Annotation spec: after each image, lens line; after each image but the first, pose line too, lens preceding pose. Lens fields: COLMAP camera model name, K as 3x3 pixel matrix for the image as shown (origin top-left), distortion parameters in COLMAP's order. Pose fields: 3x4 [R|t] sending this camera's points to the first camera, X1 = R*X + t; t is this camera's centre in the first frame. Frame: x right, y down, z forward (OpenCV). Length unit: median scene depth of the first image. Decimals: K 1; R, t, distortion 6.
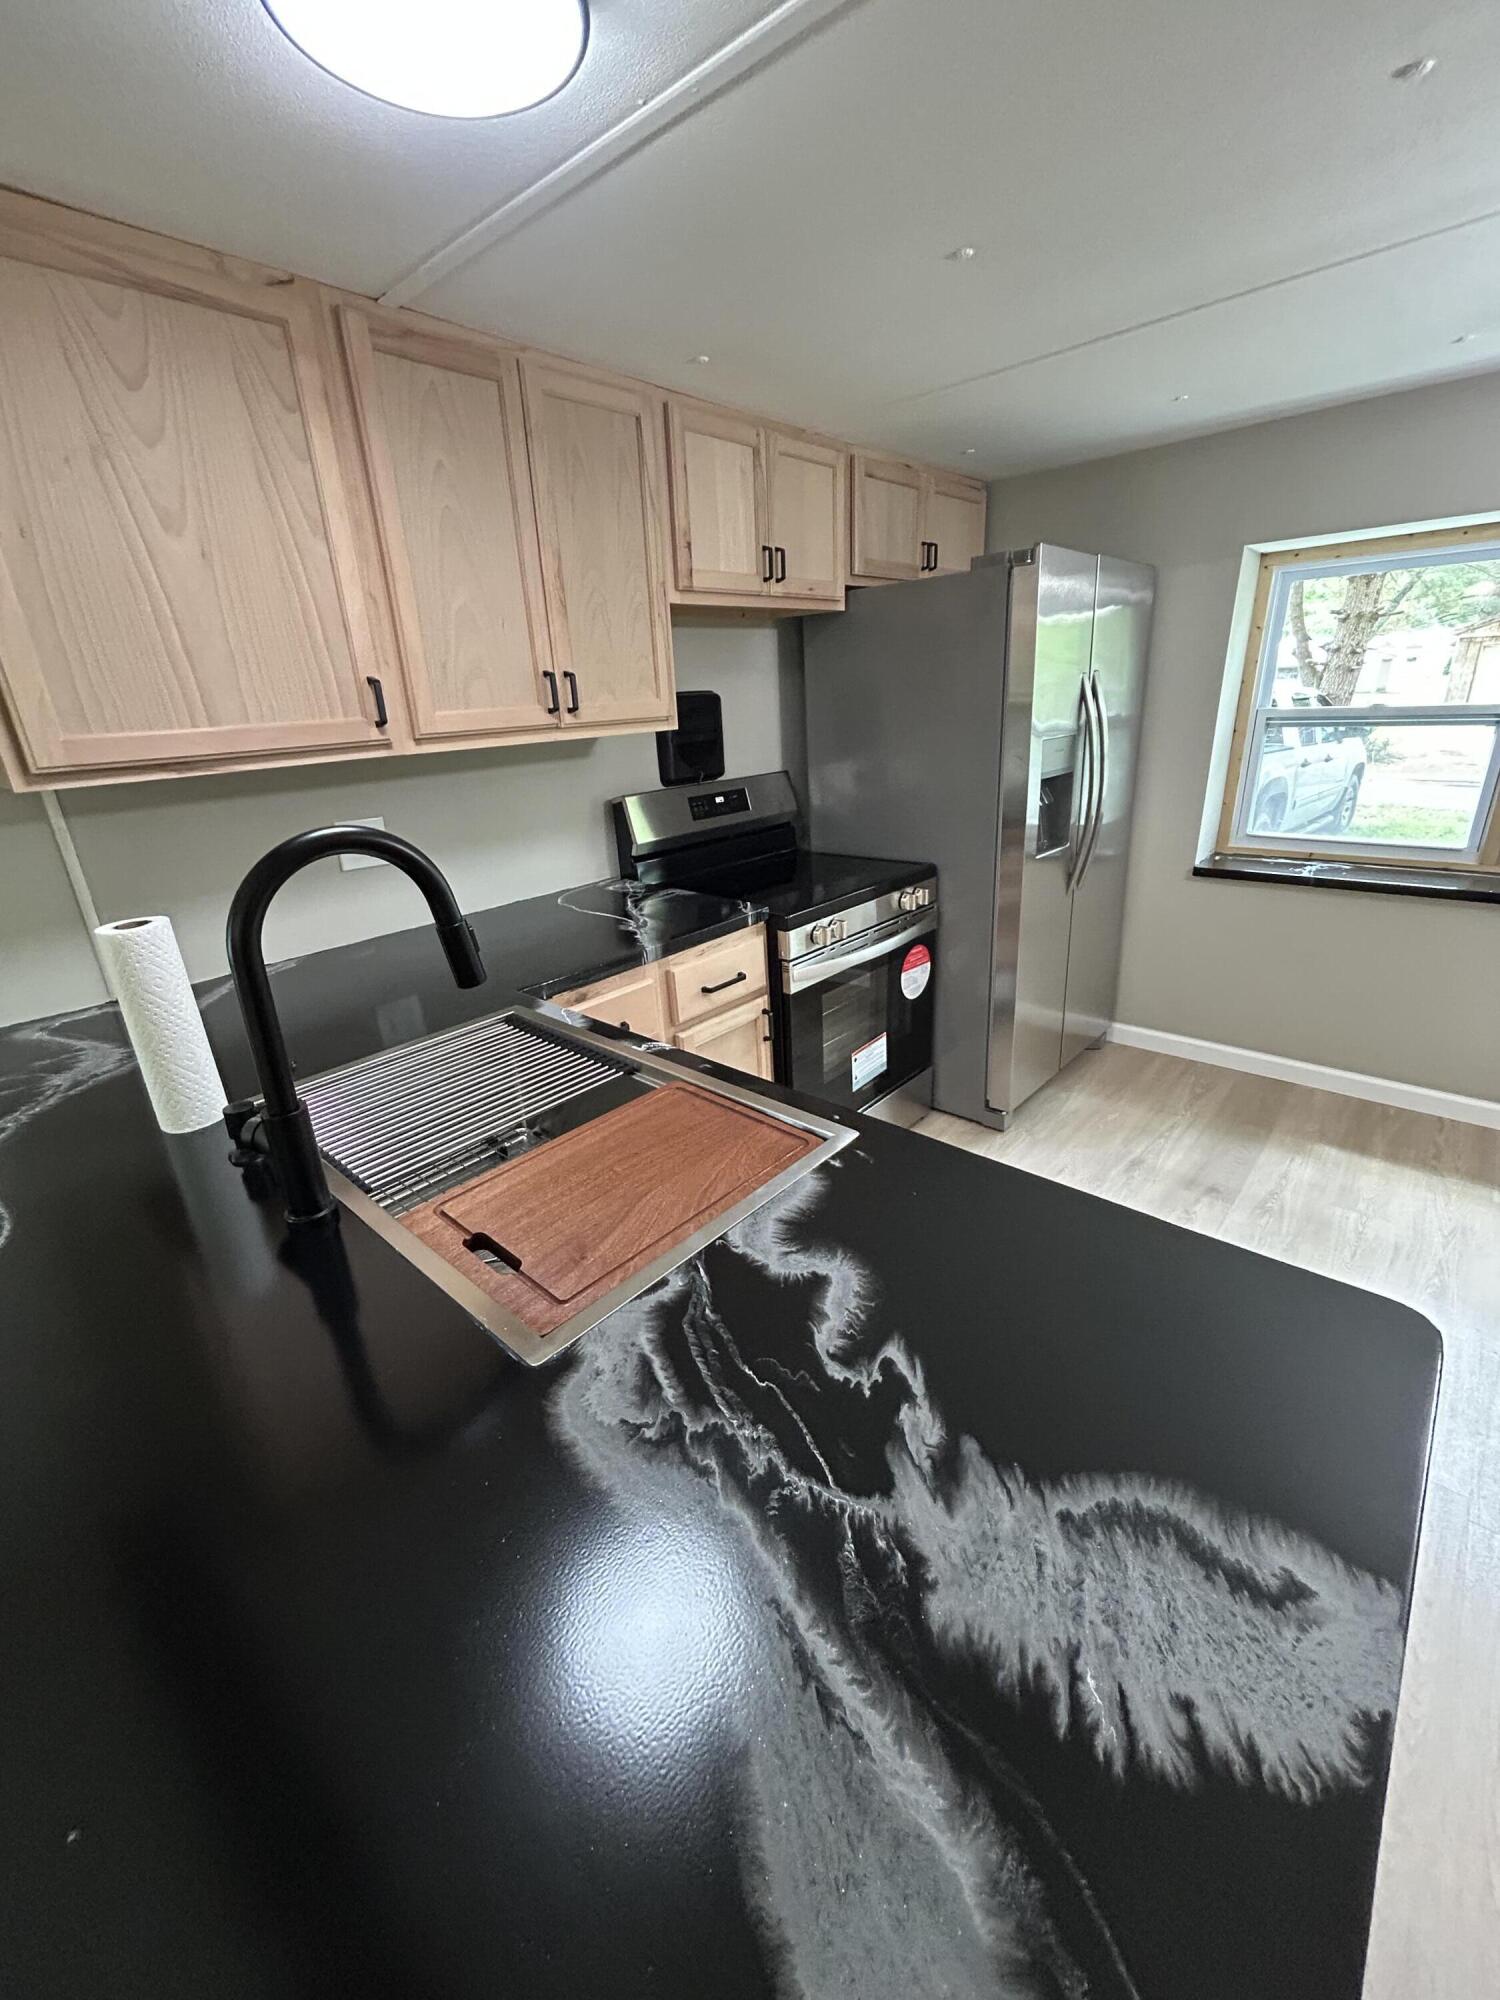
lens RADIAL K [[811.5, 0, 744.6], [0, 811.5, 997.5], [0, 0, 1]] dist [0.000179, -0.000406]
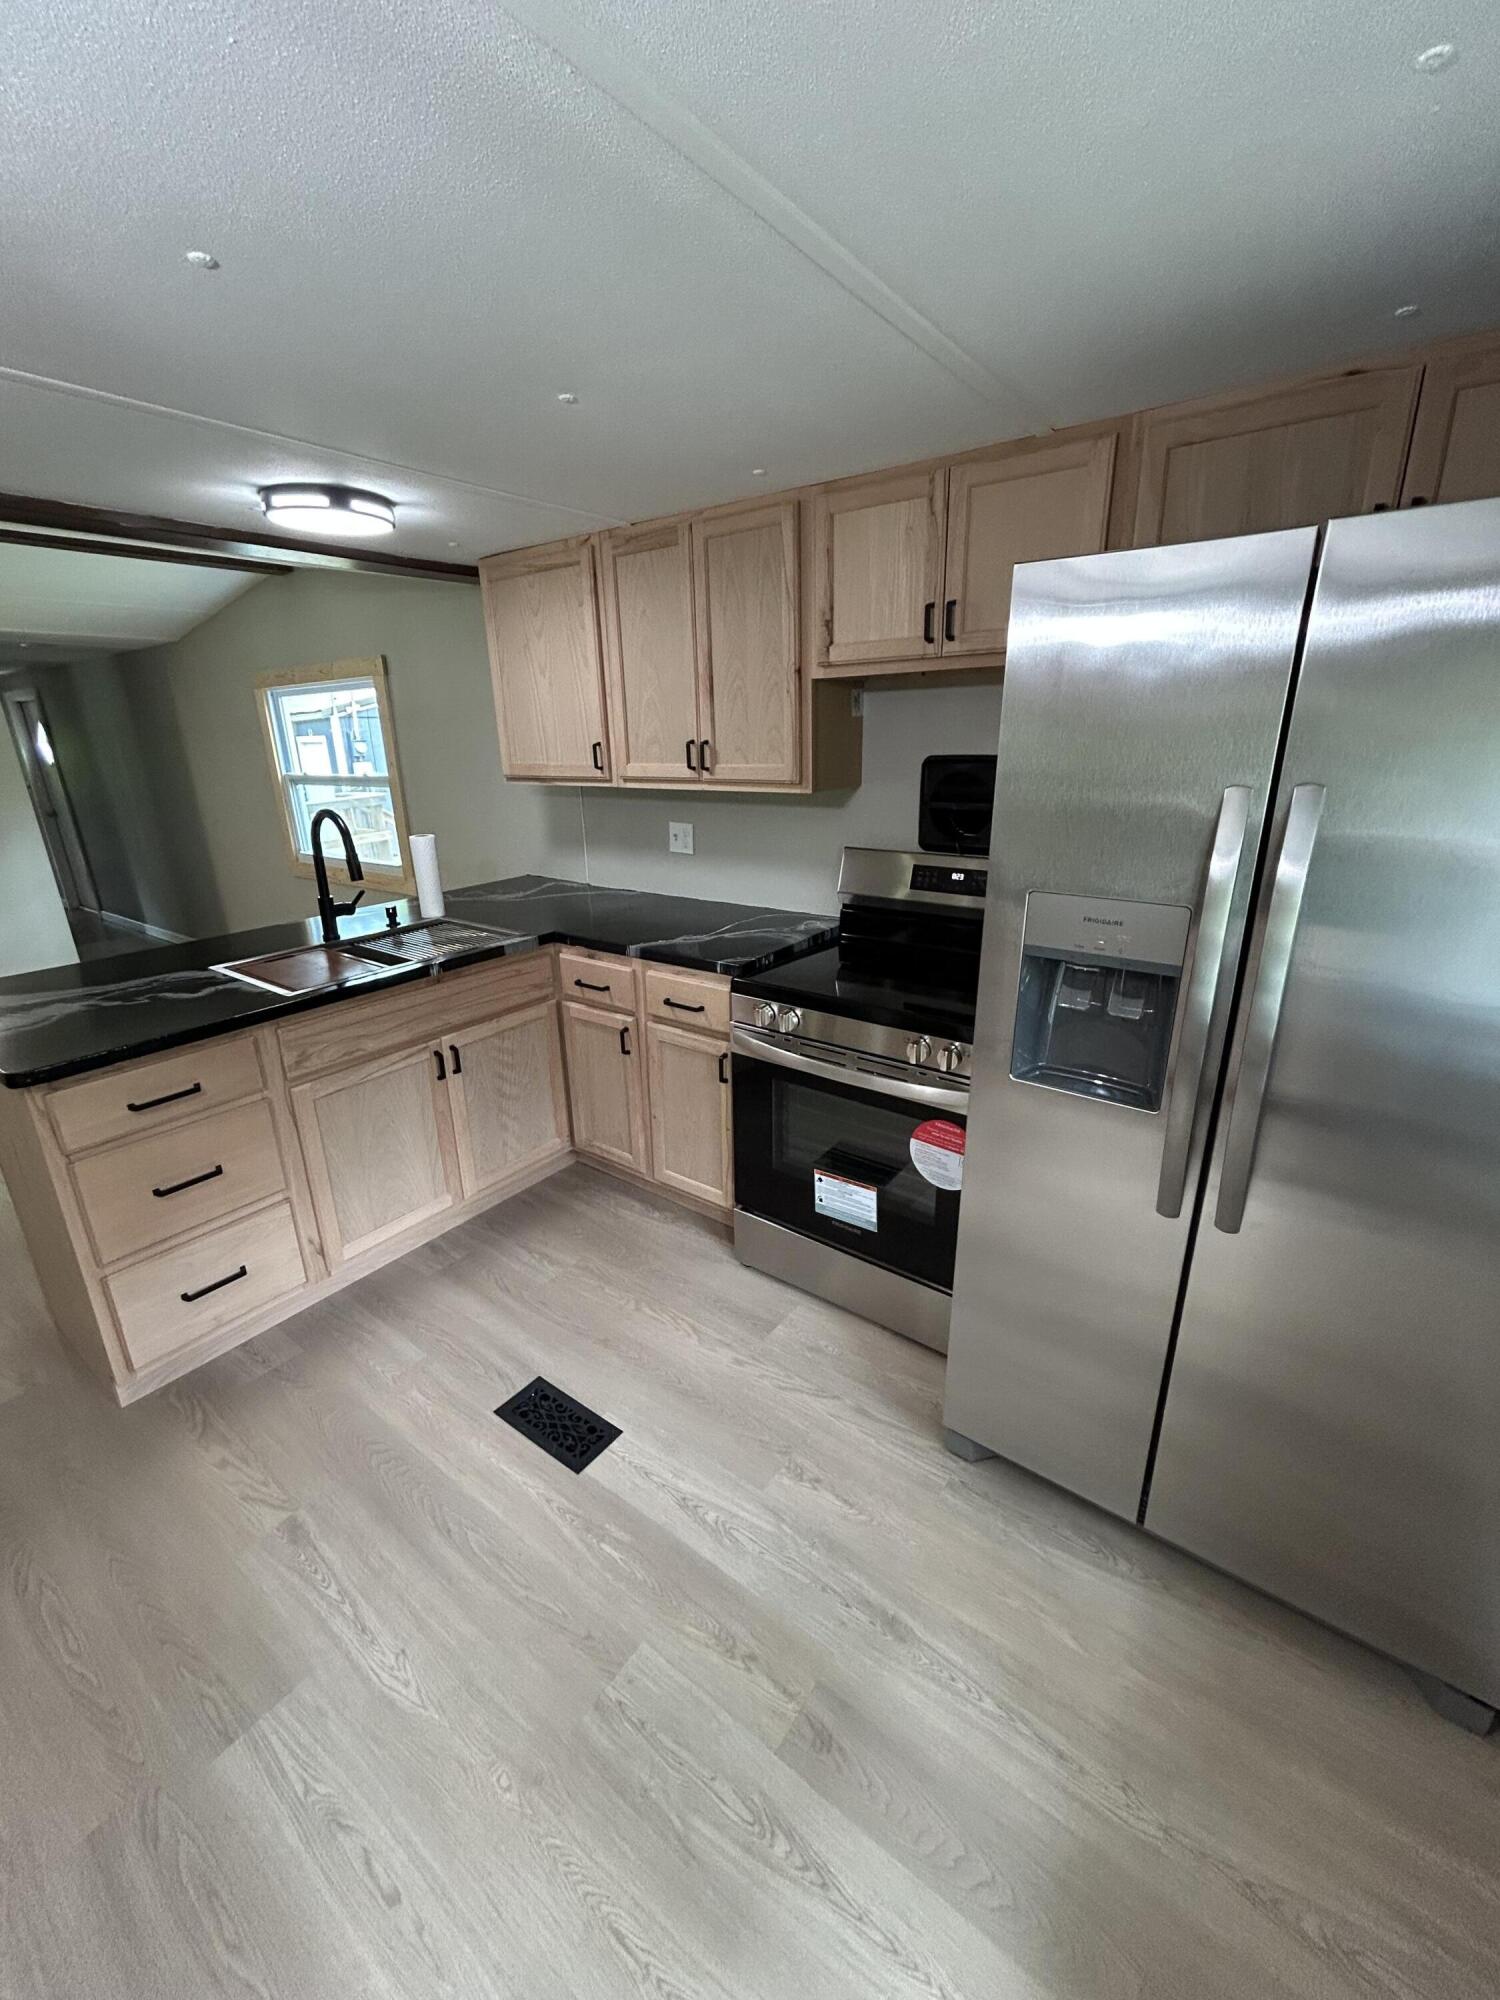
lens RADIAL K [[811.5, 0, 748.6], [0, 811.5, 997.7], [0, 0, 1]] dist [0.000179, -0.000406]
pose [[0.093719, 0.357755, -0.929101, 0.925547], [-0.336477, 0.889678, 0.308635, -0.364296], [0.937016, 0.283696, 0.203757, 0.723532]]
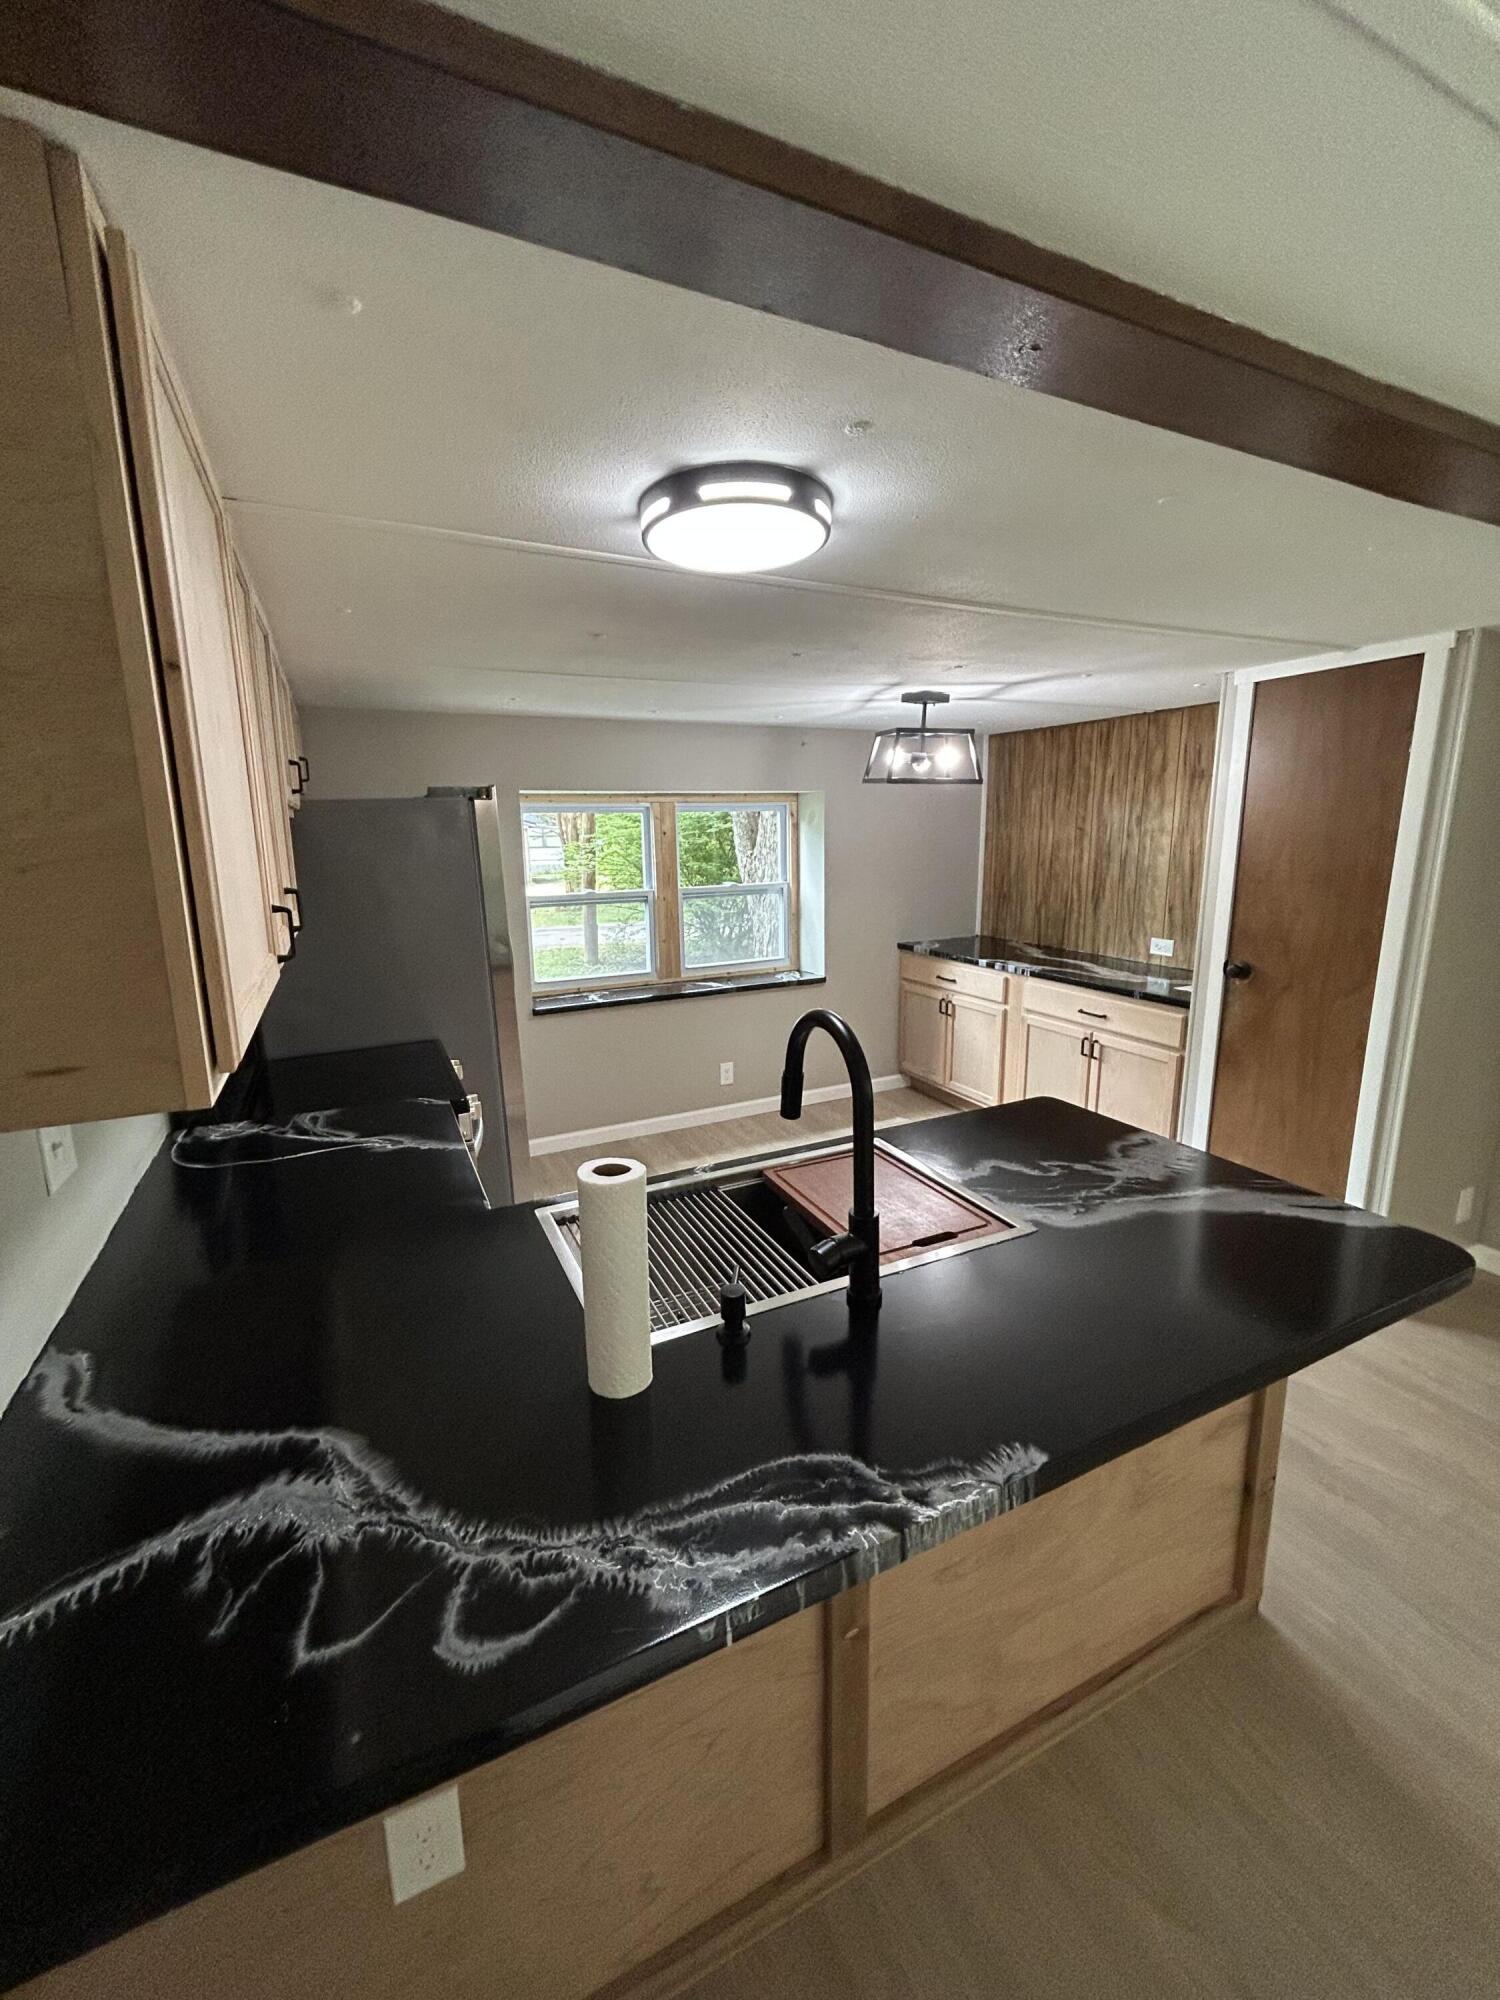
lens RADIAL K [[811.5, 0, 753.8], [0, 811.5, 996.1], [0, 0, 1]] dist [0.000179, -0.000406]
pose [[0.372328, -0.142406, 0.917111, -0.683497], [0.325188, 0.945533, 0.014800, -0.107812], [-0.869266, 0.292723, 0.398358, 0.187168]]
